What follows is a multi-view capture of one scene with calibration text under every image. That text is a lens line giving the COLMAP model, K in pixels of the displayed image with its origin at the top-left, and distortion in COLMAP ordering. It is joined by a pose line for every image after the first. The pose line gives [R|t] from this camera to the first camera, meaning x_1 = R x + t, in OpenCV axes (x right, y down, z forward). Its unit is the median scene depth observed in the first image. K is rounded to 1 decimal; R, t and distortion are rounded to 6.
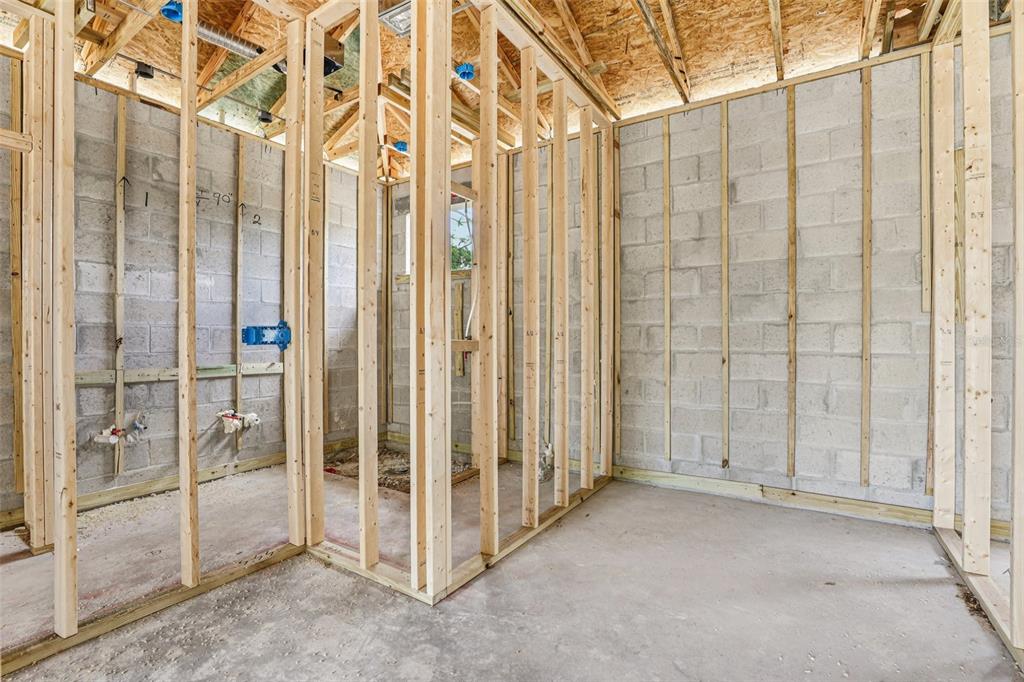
lens RADIAL K [[468.4, 0, 514.3], [0, 468.4, 341.9], [0, 0, 1]] dist [-0.021753, 0.000271]
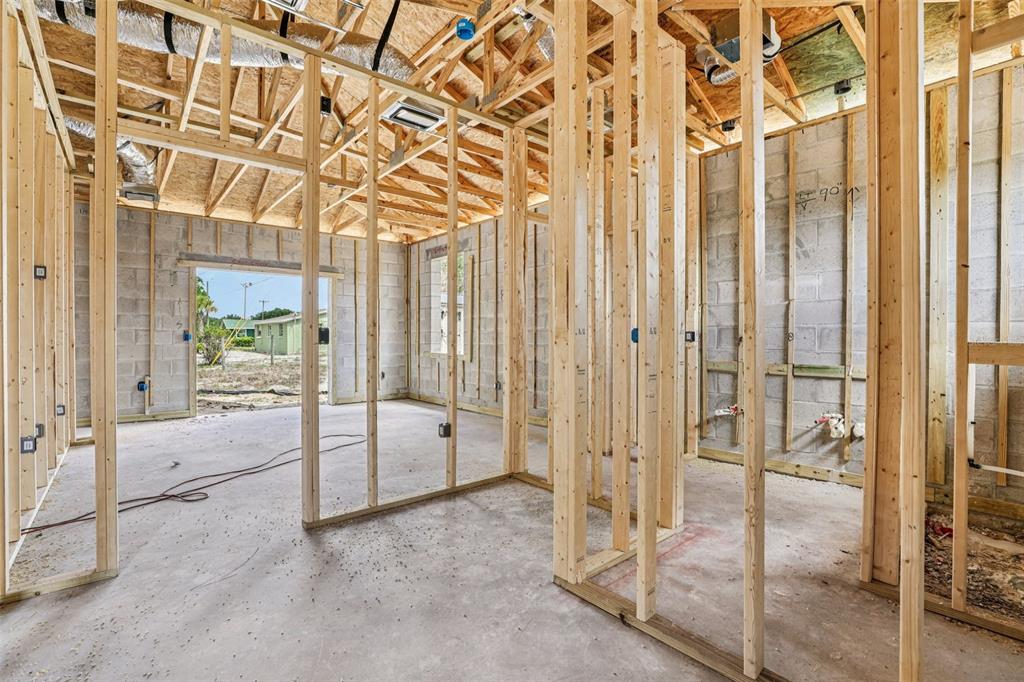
lens RADIAL K [[468.4, 0, 514.4], [0, 468.4, 336.5], [0, 0, 1]] dist [-0.021753, 0.000271]
pose [[-0.279977, 0.001002, -0.960006, 0.481264], [-0.007189, 0.999969, 0.003140, -0.008130], [0.959980, 0.007780, -0.279961, 0.646905]]
